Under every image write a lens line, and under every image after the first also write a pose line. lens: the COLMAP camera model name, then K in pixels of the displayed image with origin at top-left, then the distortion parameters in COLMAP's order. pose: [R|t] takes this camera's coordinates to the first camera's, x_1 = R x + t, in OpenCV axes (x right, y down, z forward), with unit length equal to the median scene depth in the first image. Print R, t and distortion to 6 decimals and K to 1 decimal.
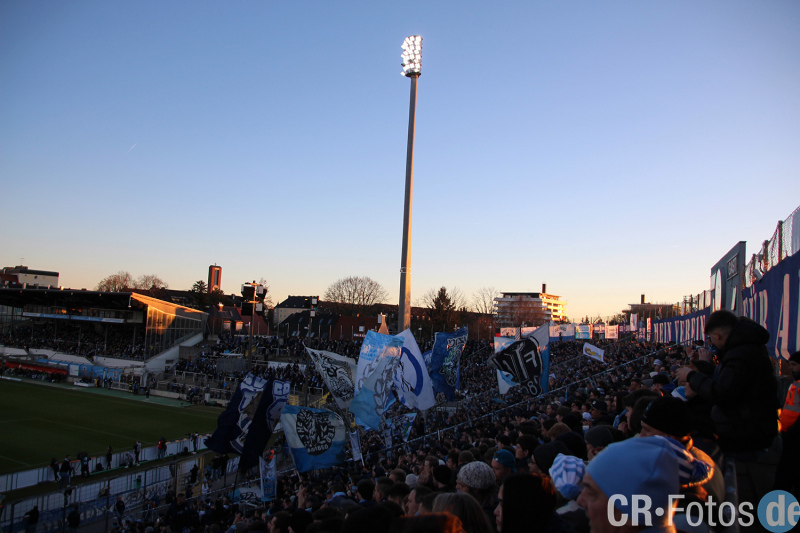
lens RADIAL K [[596.6, 0, 399.4], [0, 596.6, 277.4], [0, 0, 1]] dist [-0.133806, 0.083099]
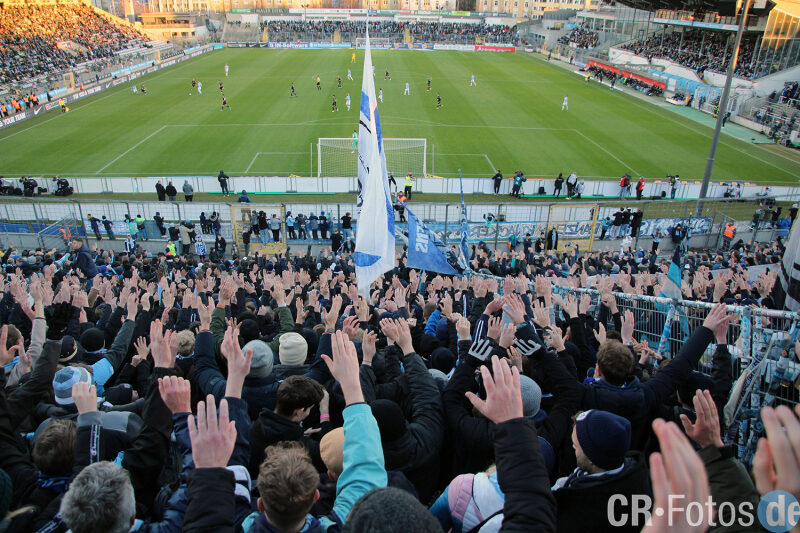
lens RADIAL K [[596.4, 0, 393.7], [0, 596.4, 274.5], [0, 0, 1]] dist [-0.129571, 0.076729]
pose [[0.443449, 0.348682, -0.825696, 0.097434], [0.074332, 0.903747, 0.421563, 0.015839], [0.893212, -0.248318, 0.374847, 0.187118]]
